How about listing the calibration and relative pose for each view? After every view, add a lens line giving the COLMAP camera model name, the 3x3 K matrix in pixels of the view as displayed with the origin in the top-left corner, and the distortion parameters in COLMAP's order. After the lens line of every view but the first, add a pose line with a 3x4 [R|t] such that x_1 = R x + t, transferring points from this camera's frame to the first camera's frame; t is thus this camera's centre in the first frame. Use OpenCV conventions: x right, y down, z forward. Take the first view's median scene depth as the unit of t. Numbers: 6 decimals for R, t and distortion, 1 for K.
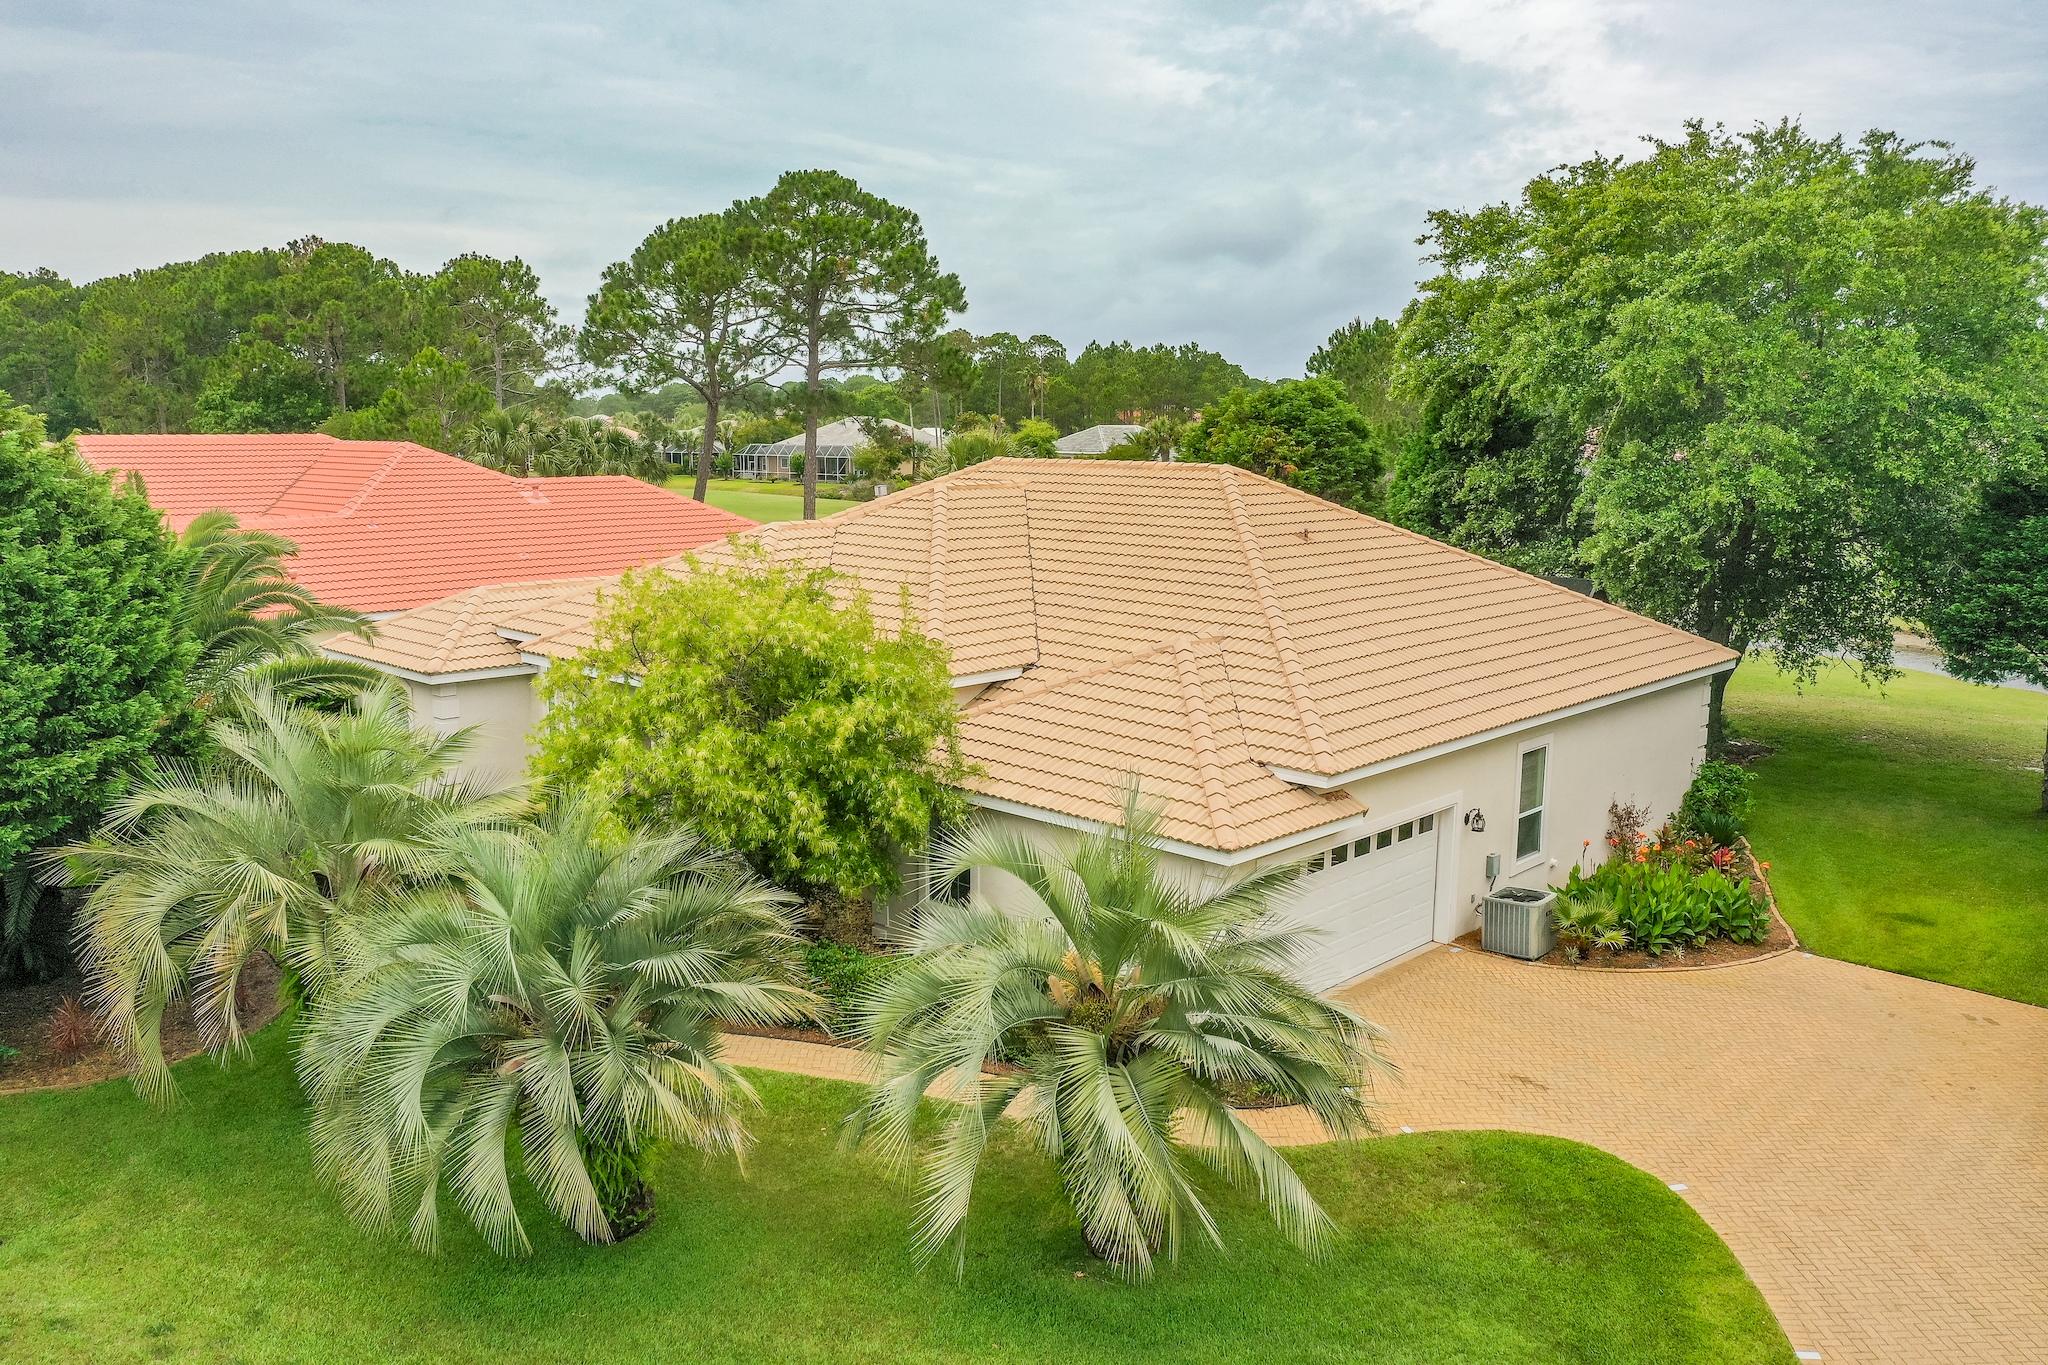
lens RADIAL K [[1593.6, 0, 1024.0], [0, 1593.6, 682.5], [0, 0, 1]] dist [-0.008062, -0.003108]
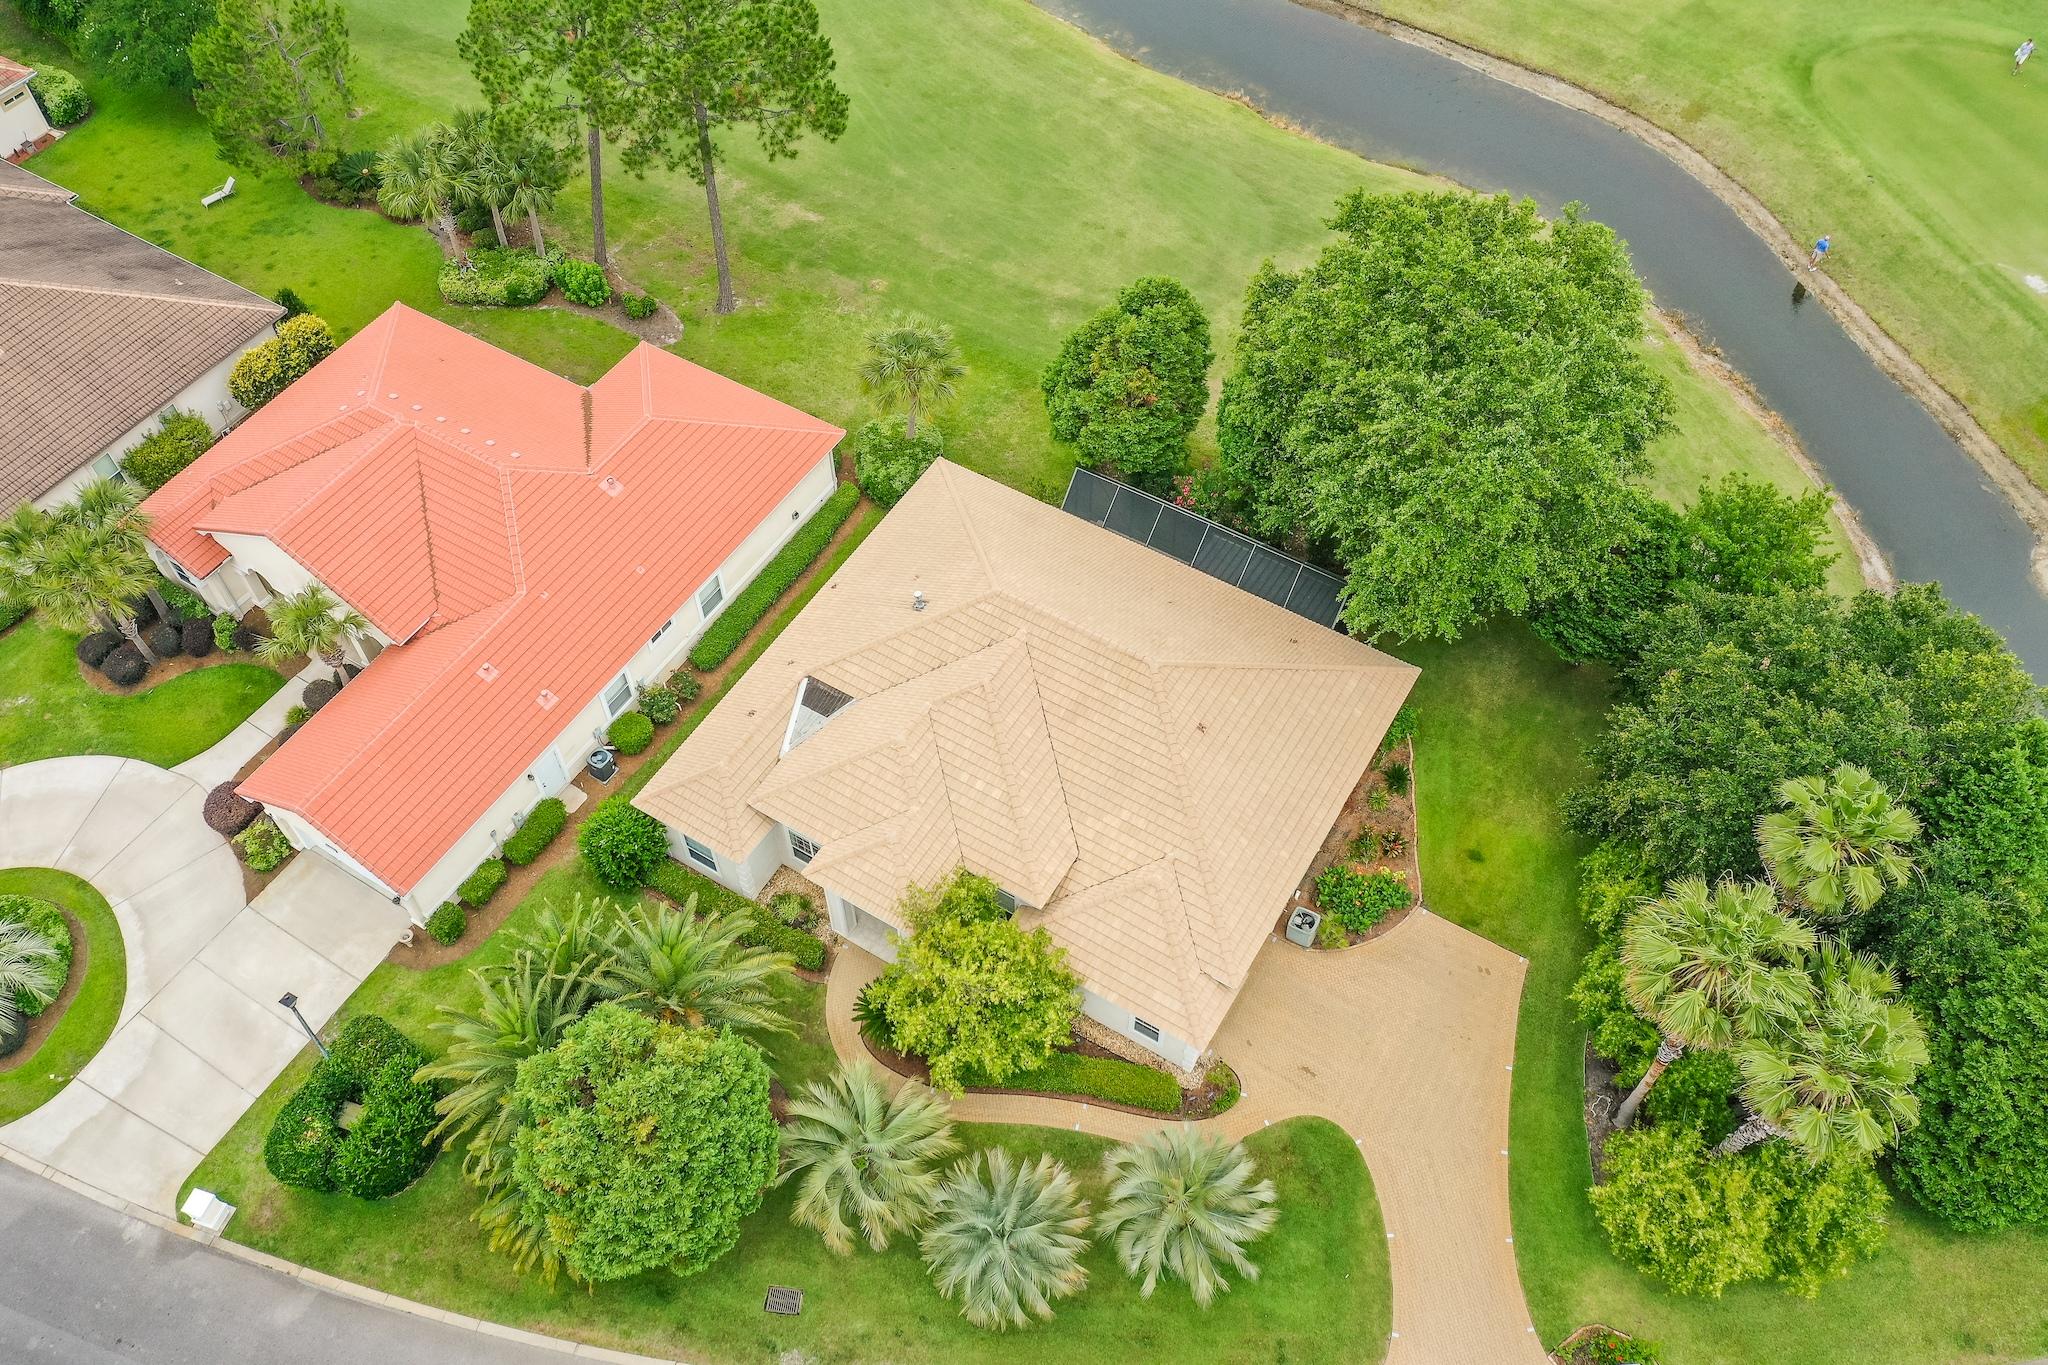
lens RADIAL K [[1593.6, 0, 1024.0], [0, 1593.6, 682.5], [0, 0, 1]] dist [-0.008062, -0.003108]
pose [[0.977740, -0.172403, 0.119586, -0.283720], [0.040994, 0.715934, 0.696963, -1.694466], [-0.205774, -0.676547, 0.707066, -0.263553]]
